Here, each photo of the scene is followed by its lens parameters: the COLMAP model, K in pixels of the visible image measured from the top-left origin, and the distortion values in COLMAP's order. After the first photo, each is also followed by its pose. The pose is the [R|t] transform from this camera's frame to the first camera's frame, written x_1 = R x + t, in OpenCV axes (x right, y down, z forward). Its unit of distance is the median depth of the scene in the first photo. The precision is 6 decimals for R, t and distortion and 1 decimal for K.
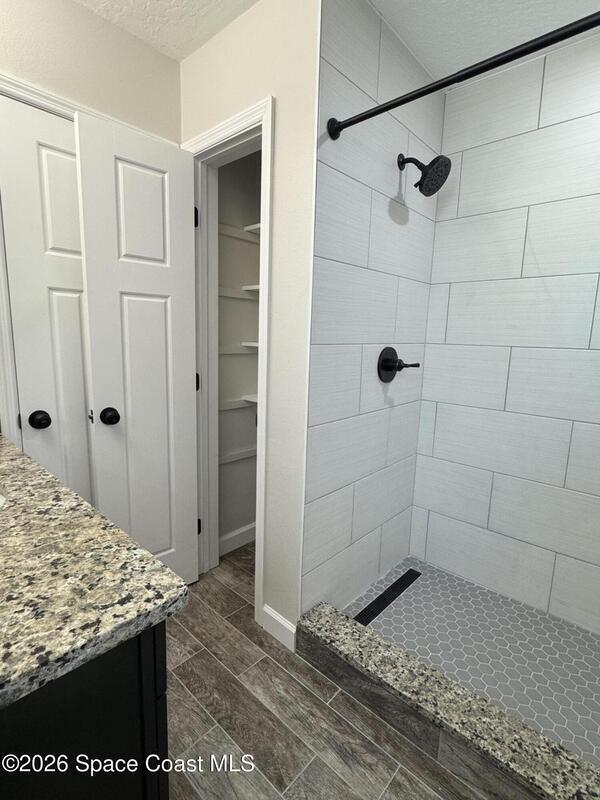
lens RADIAL K [[396.1, 0, 298.5], [0, 396.1, 398.5], [0, 0, 1]] dist [-0.008346, 0.001858]
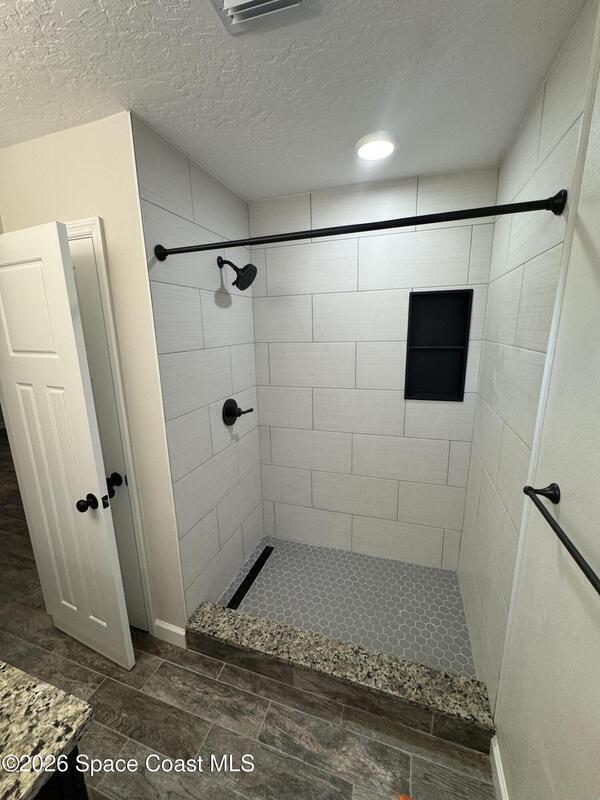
lens RADIAL K [[320.8, 0, 300.0], [0, 320.8, 398.2], [0, 0, 1]] dist [-0.004206, 0.000351]
pose [[0.911934, -0.132497, 0.388356, 0.035376], [0.111291, 0.990823, 0.076709, -0.245785], [-0.394956, -0.026733, 0.918311, -0.105111]]
